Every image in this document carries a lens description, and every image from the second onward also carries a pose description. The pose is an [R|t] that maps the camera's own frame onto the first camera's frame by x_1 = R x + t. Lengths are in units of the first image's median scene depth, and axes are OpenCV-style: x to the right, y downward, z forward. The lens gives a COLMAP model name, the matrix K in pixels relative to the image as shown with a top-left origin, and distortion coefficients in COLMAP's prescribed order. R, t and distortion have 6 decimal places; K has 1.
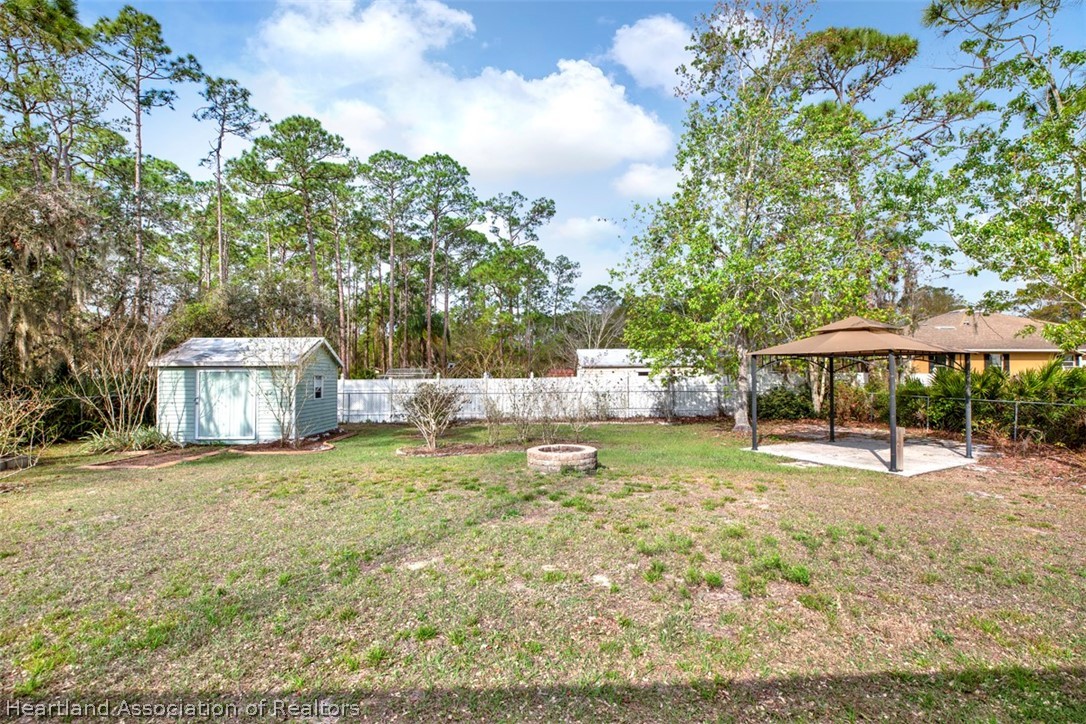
lens RADIAL K [[503.3, 0, 549.1], [0, 503.3, 361.4], [0, 0, 1]] dist [-0.037444, 0.009795]
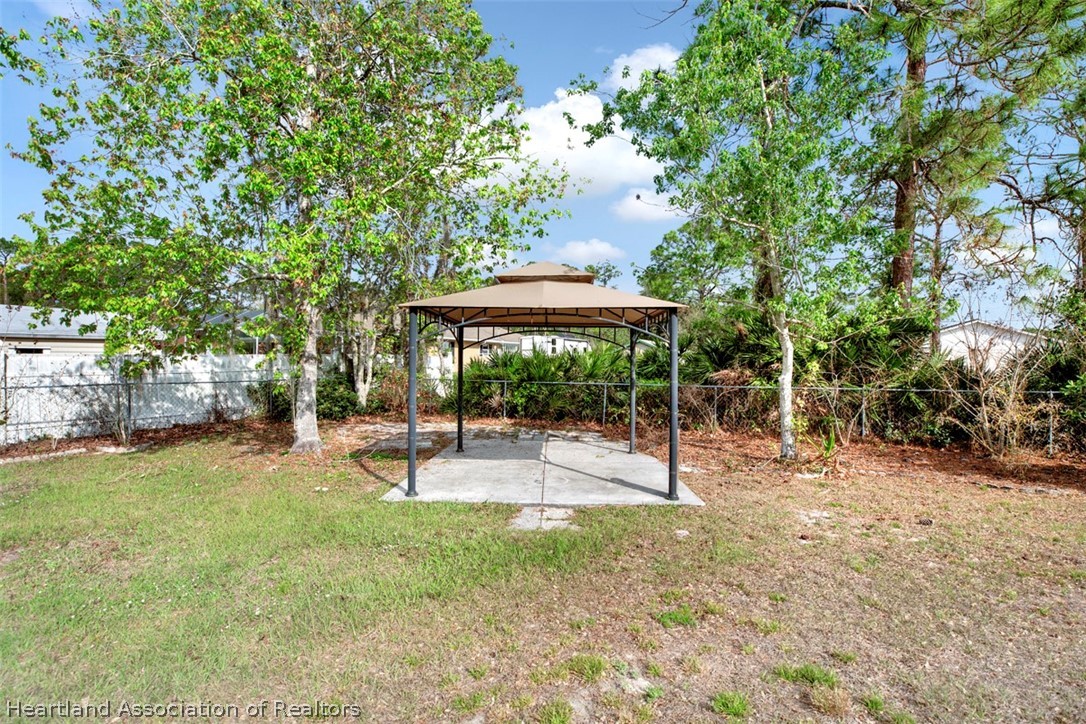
lens RADIAL K [[503.3, 0, 515.6], [0, 503.3, 361.0], [0, 0, 1]] dist [-0.037444, 0.009795]
pose [[0.526331, 0.004312, 0.850269, 0.028252], [-0.024057, 0.999662, 0.009821, 0.026623], [-0.849939, -0.025624, 0.526257, 0.509209]]
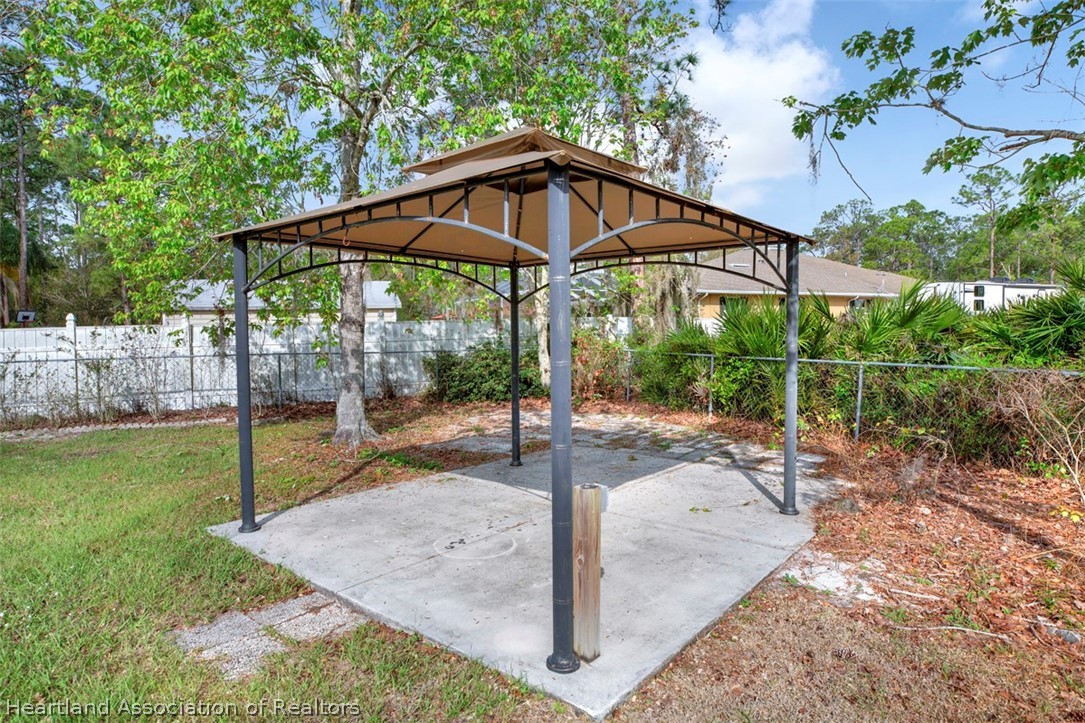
lens RADIAL K [[608.6, 0, 544.6], [0, 608.6, 360.4], [0, 0, 1]] dist [-0.015634, 0.004735]
pose [[0.932986, -0.025238, 0.359027, 0.356773], [-0.000773, 0.997396, 0.072121, 0.029651], [-0.359912, -0.067565, 0.930536, 0.446213]]
